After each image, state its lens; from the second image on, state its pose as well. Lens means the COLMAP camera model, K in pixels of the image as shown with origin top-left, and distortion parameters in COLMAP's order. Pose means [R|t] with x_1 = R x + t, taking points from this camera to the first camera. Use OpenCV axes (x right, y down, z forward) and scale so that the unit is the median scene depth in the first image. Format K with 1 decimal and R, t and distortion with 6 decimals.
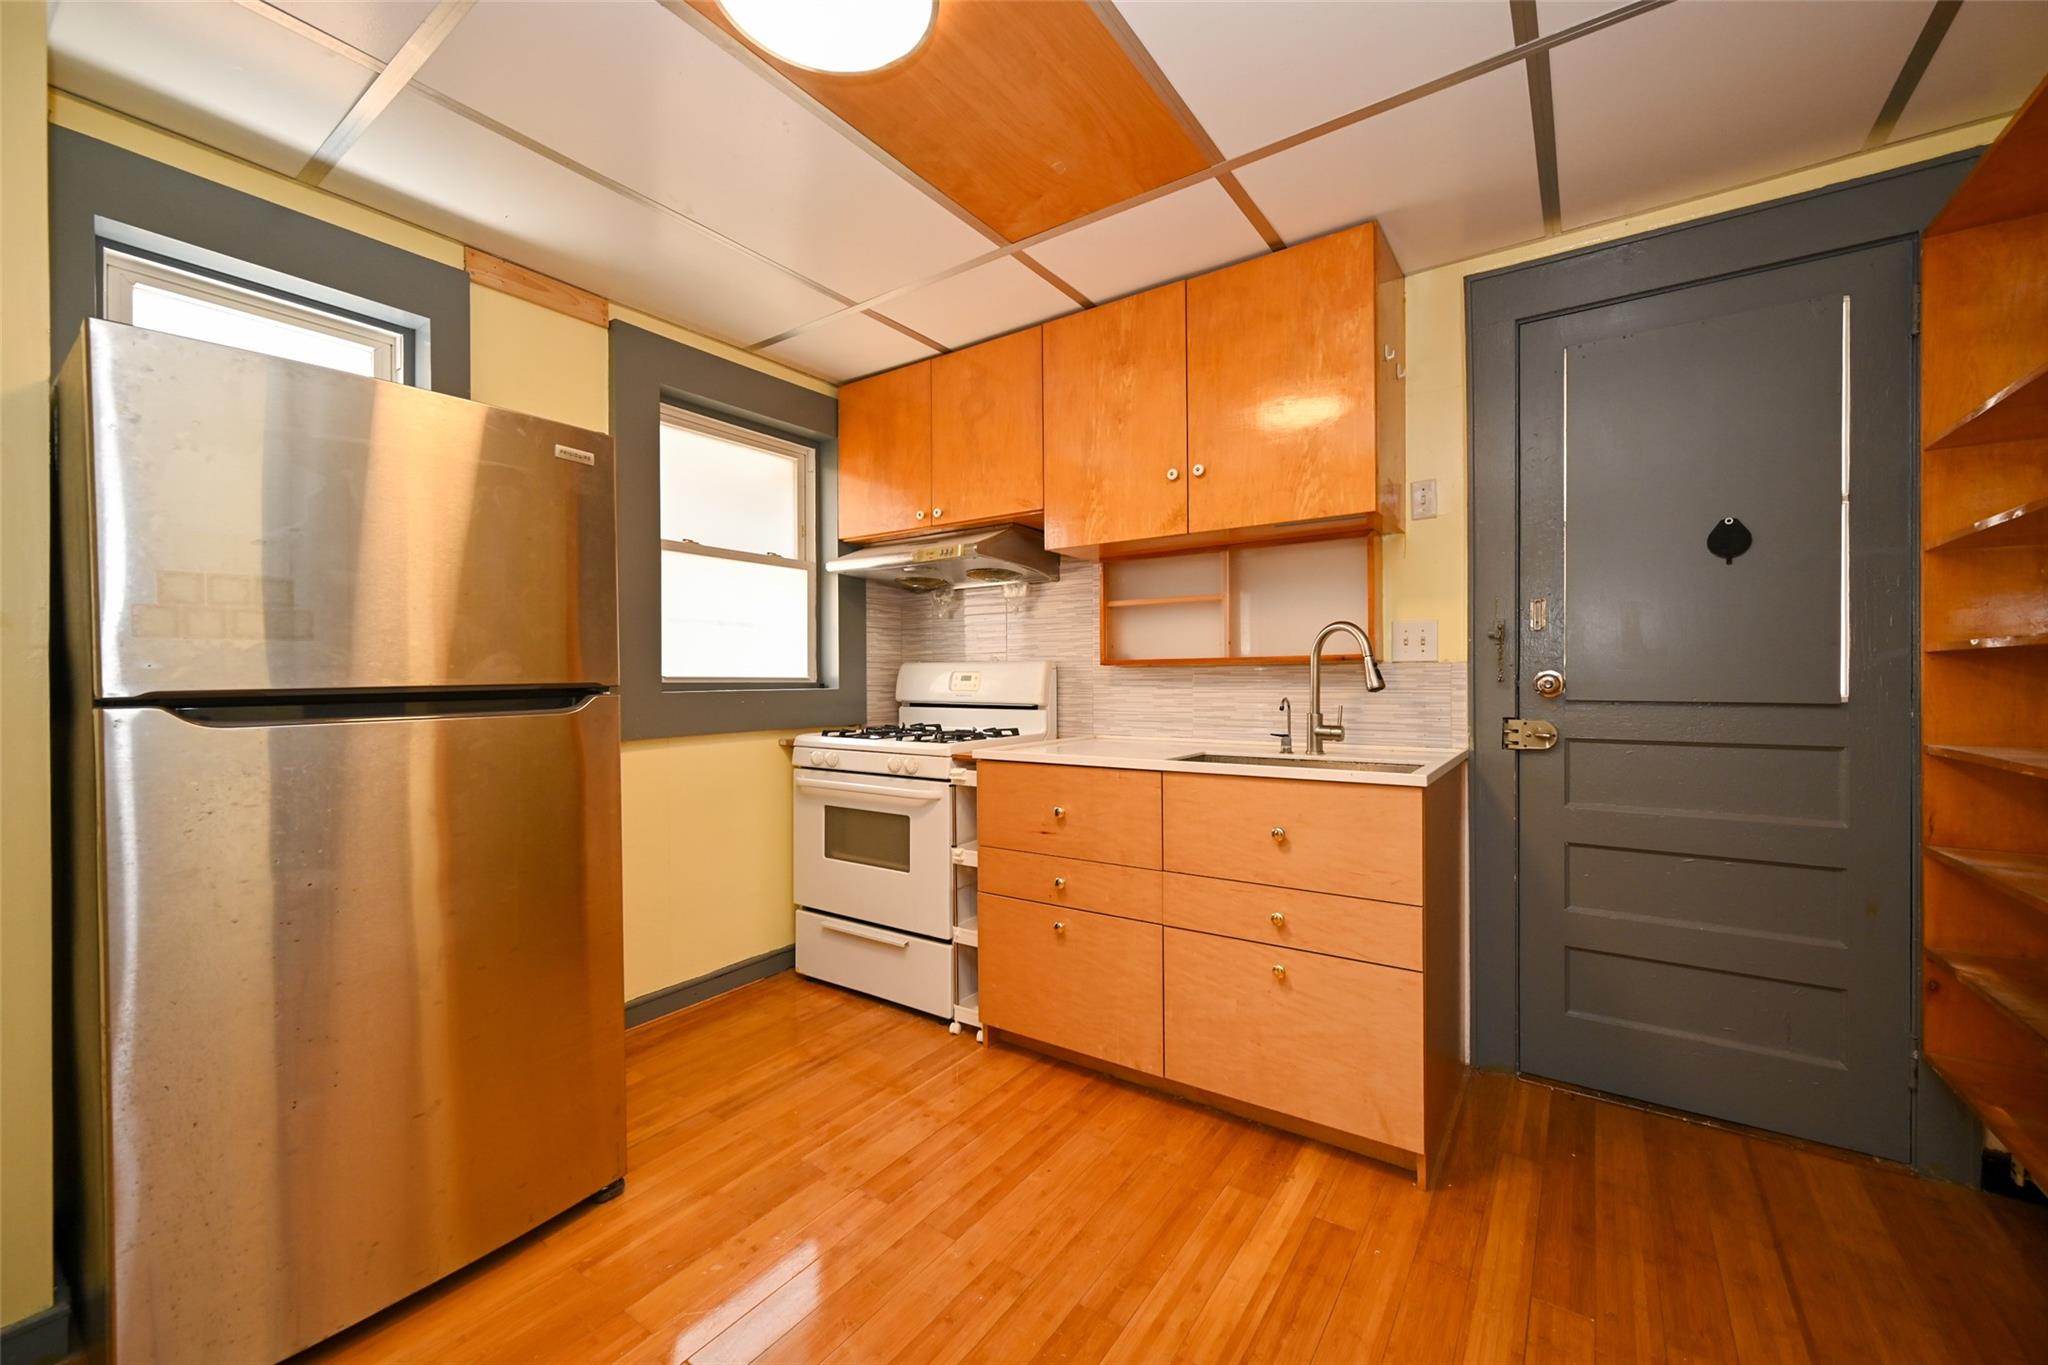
lens RADIAL K [[804.7, 0, 1023.0], [0, 804.7, 683.0], [0, 0, 1]] dist [-0.003260, -0.000312]
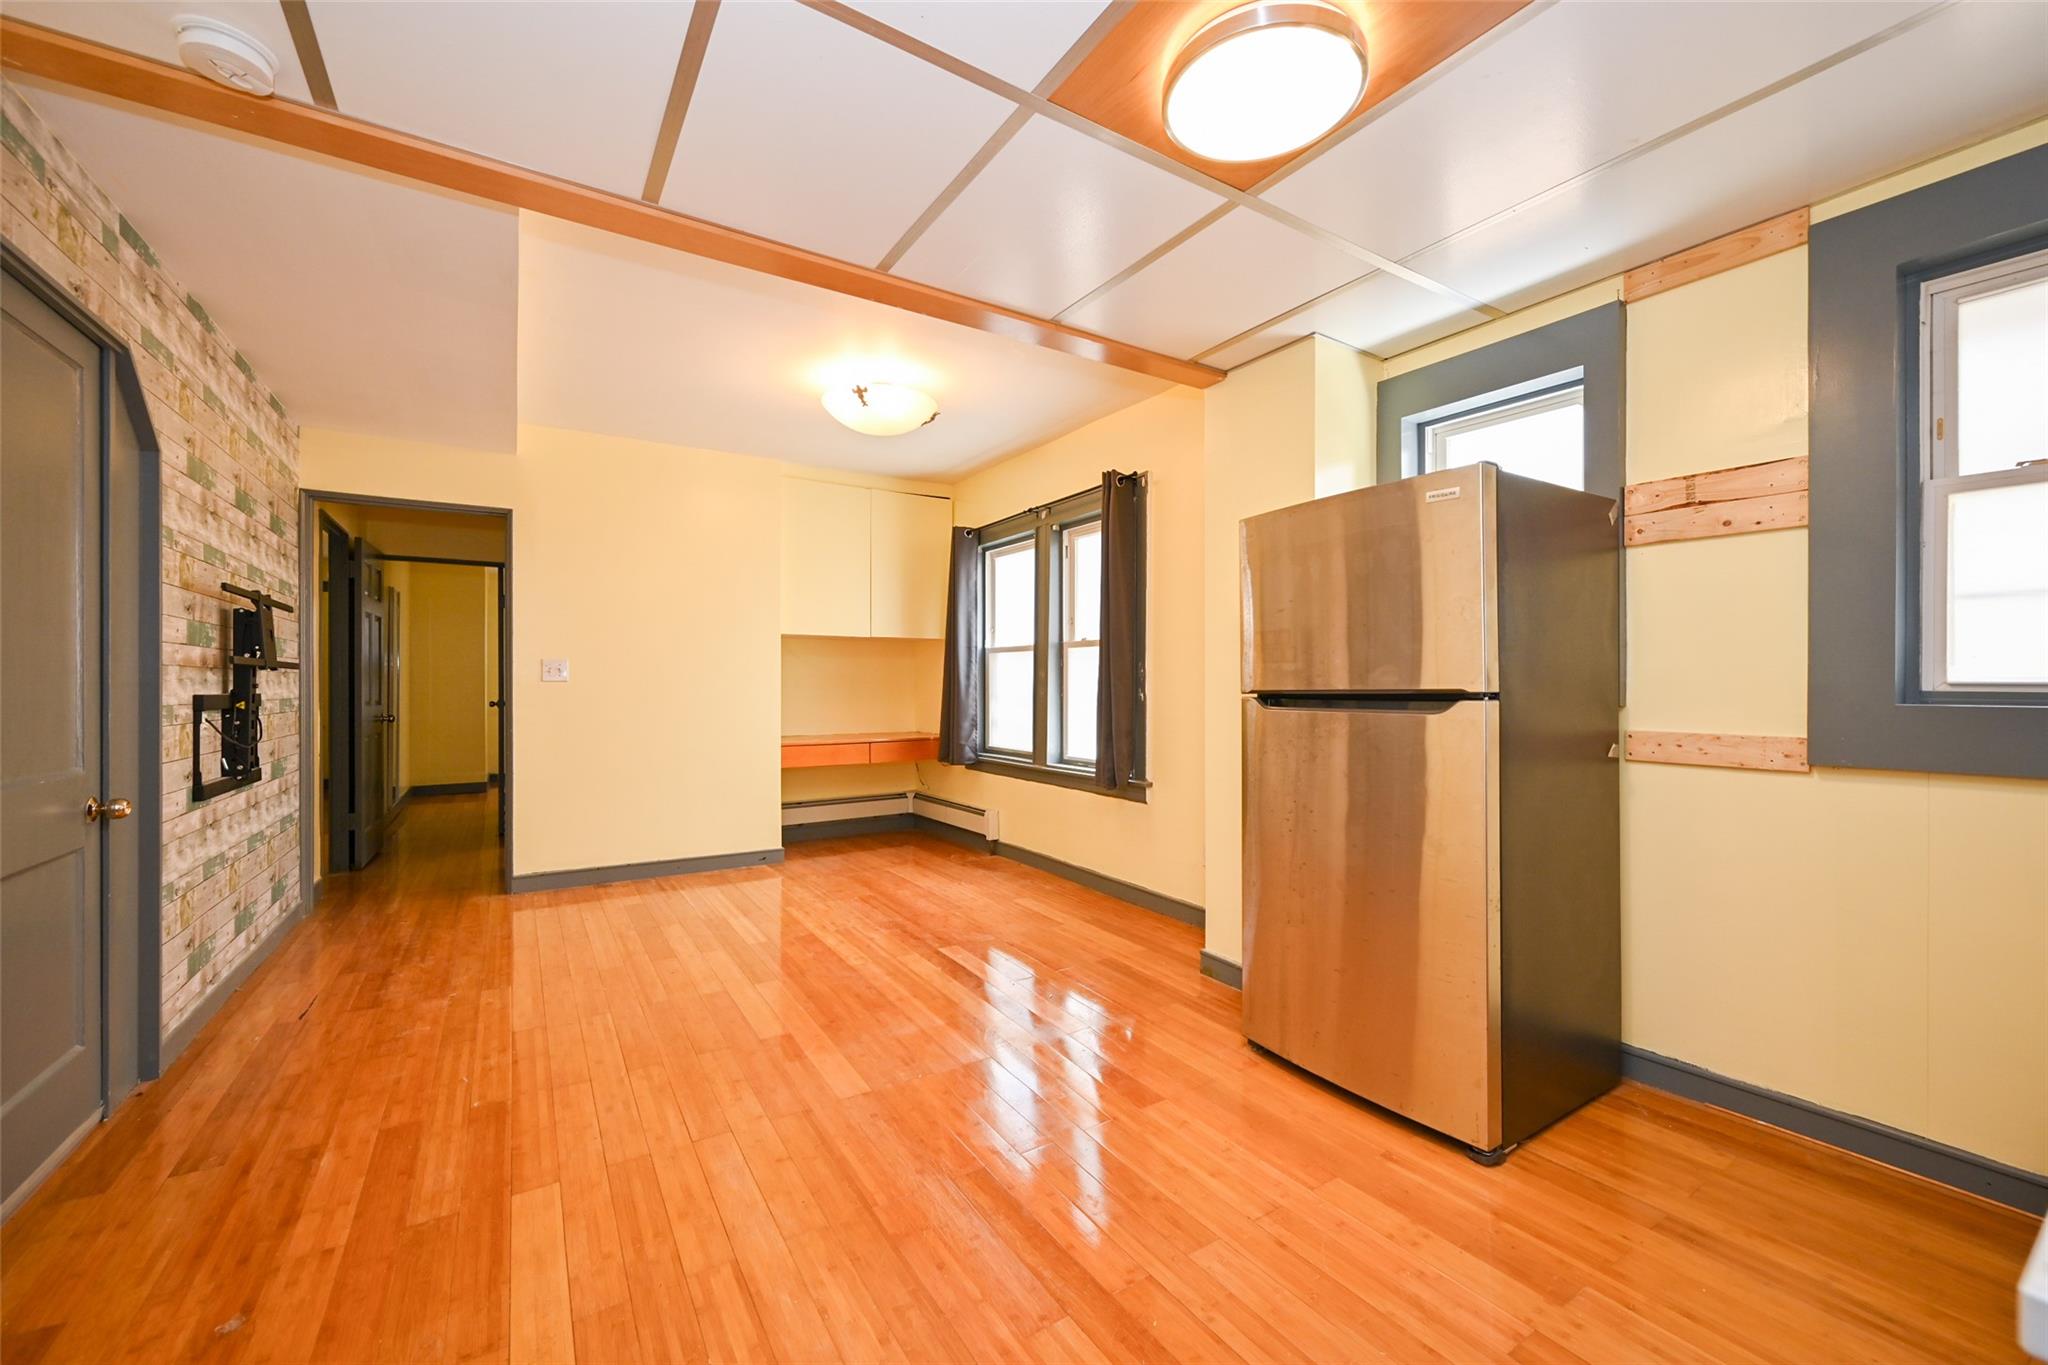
lens RADIAL K [[804.7, 0, 1025.1], [0, 804.7, 689.7], [0, 0, 1]] dist [-0.003260, -0.000312]
pose [[-0.380869, 0.015937, -0.924492, 0.518148], [-0.003038, 0.999824, 0.018487, -0.013960], [0.924624, 0.009850, -0.380754, 0.603344]]
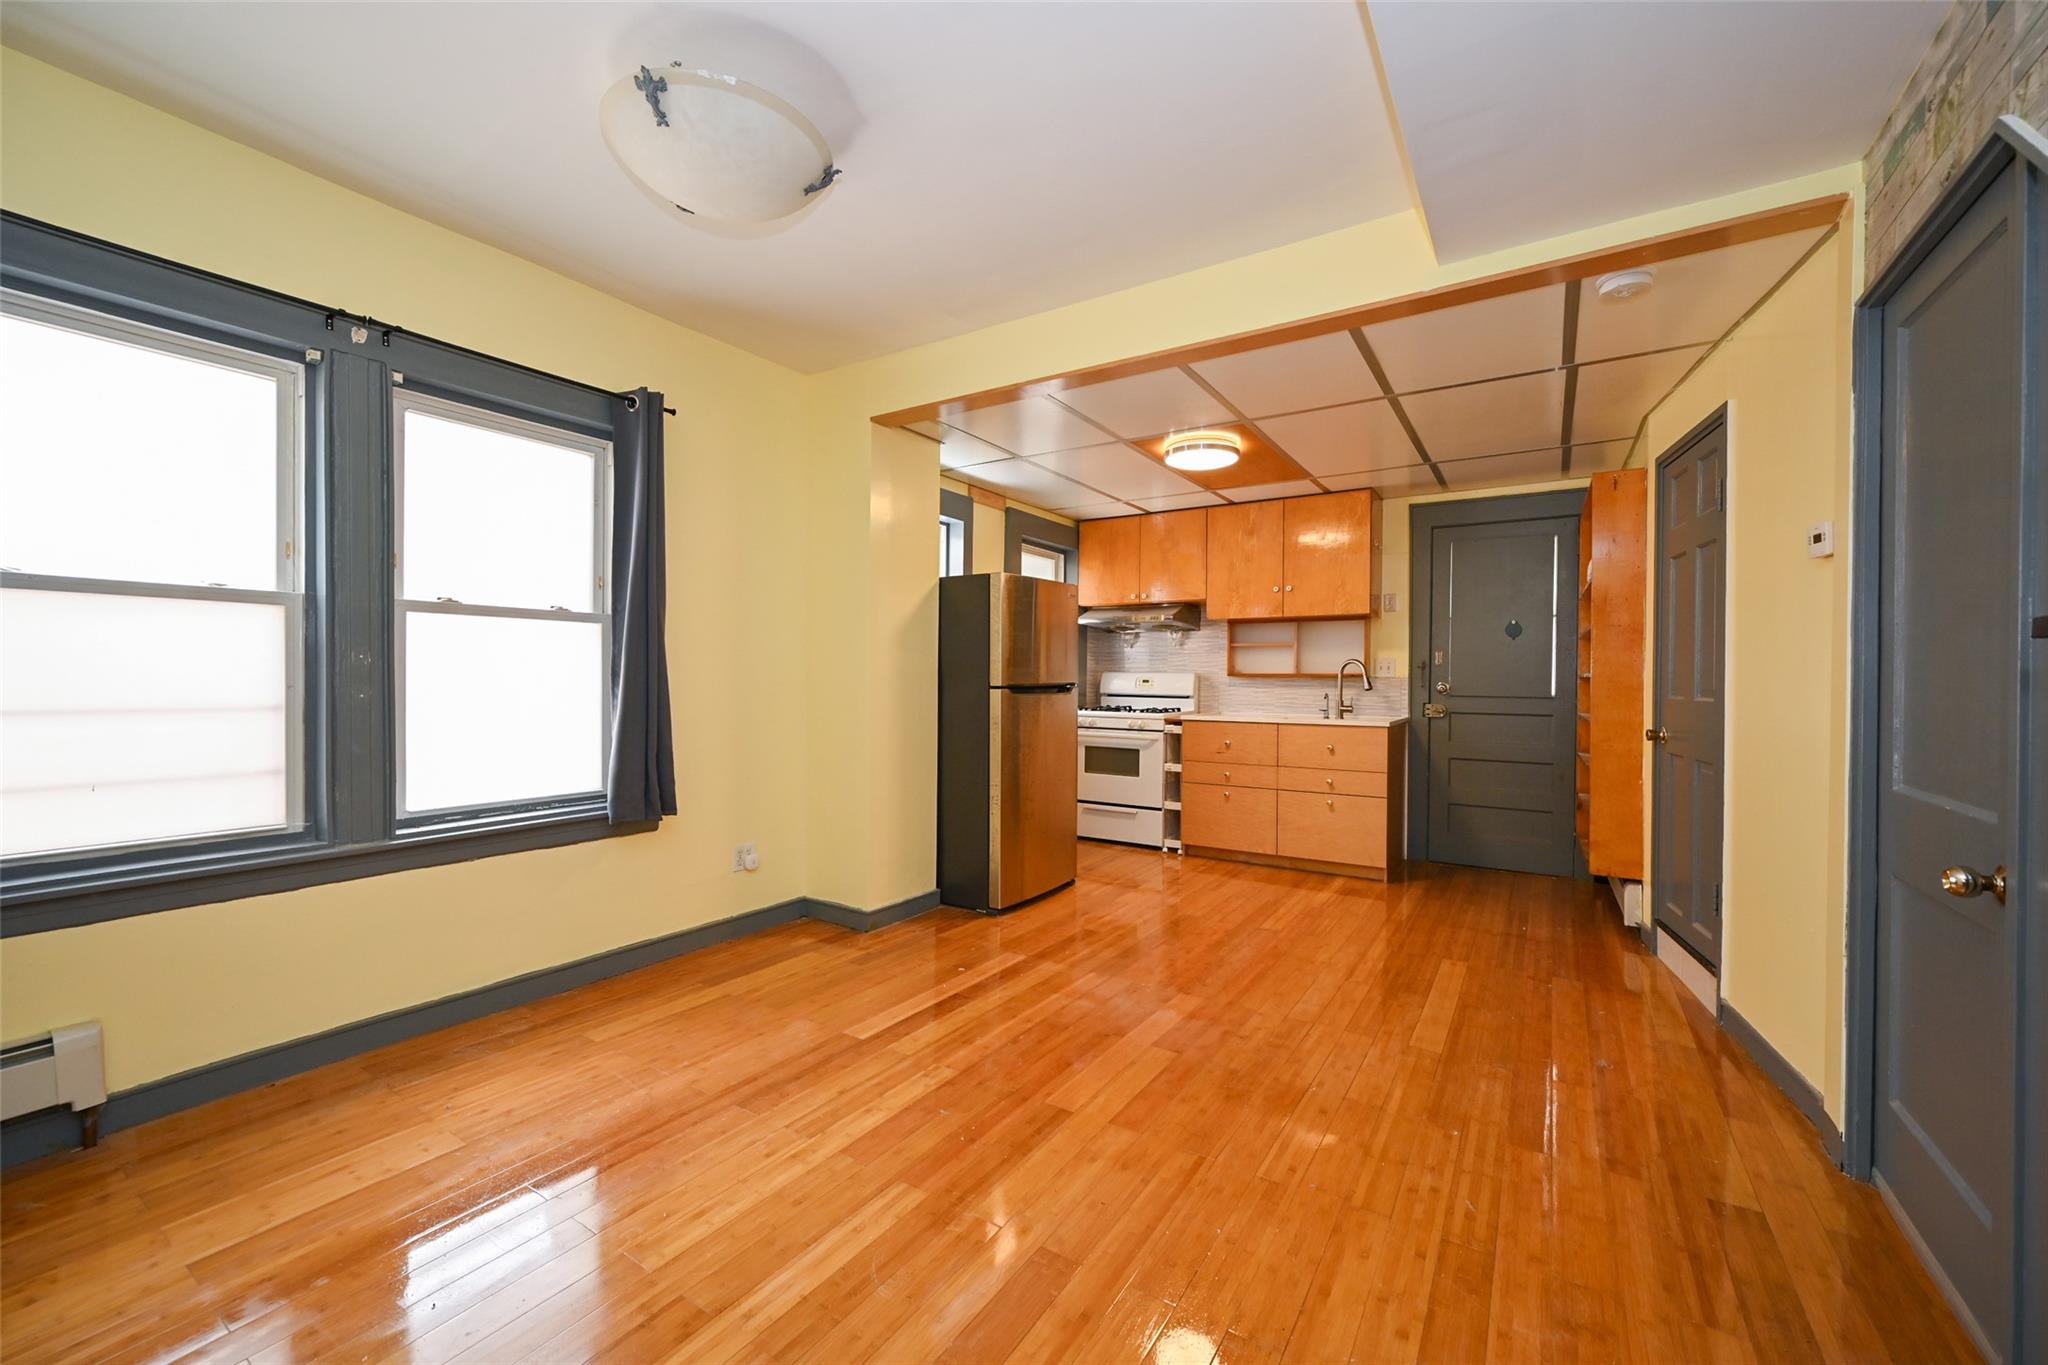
lens RADIAL K [[804.7, 0, 1028.4], [0, 804.7, 684.3], [0, 0, 1]] dist [-0.003260, -0.000312]
pose [[0.999201, 0.013418, 0.037658, -0.539733], [-0.013447, 0.999909, 0.000512, 0.004267], [-0.037648, -0.001017, 0.999291, -1.100126]]
